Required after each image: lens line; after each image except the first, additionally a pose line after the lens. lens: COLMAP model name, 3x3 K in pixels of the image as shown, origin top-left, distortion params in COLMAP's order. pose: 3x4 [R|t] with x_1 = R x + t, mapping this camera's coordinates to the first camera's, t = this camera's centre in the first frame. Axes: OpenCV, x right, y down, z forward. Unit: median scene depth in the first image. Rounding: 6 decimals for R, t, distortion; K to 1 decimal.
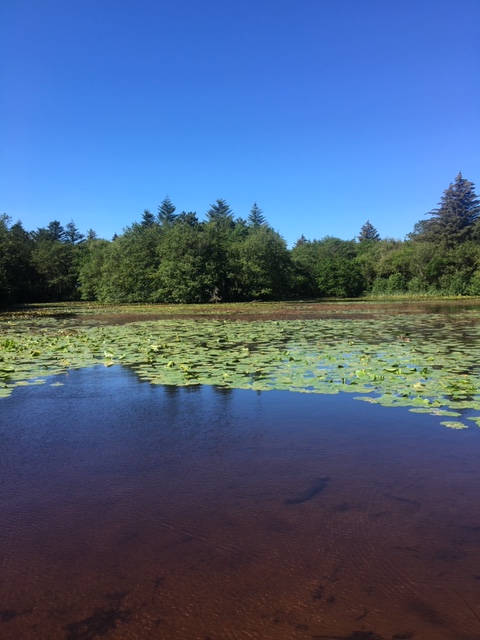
lens RADIAL K [[541.5, 0, 241.6], [0, 541.5, 320.2], [0, 0, 1]] dist [0.010901, 0.000433]
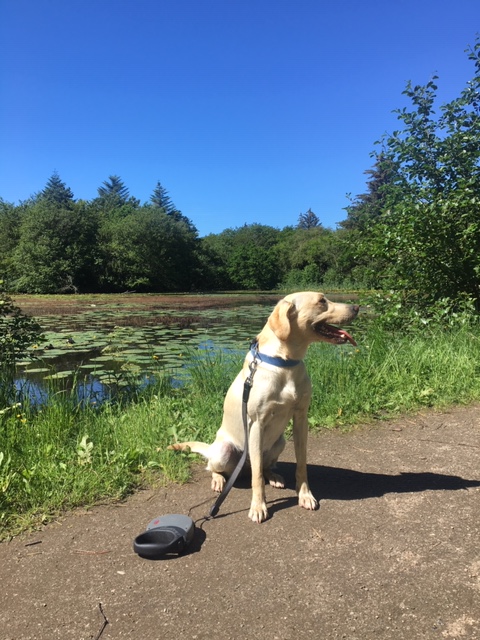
lens RADIAL K [[541.5, 0, 238.4], [0, 541.5, 319.4], [0, 0, 1]] dist [0.010901, 0.000433]
pose [[0.999650, 0.015636, 0.021359, 0.151254], [-0.015879, 0.999811, 0.011230, -0.003981], [-0.021179, -0.011565, 0.999709, 0.119521]]
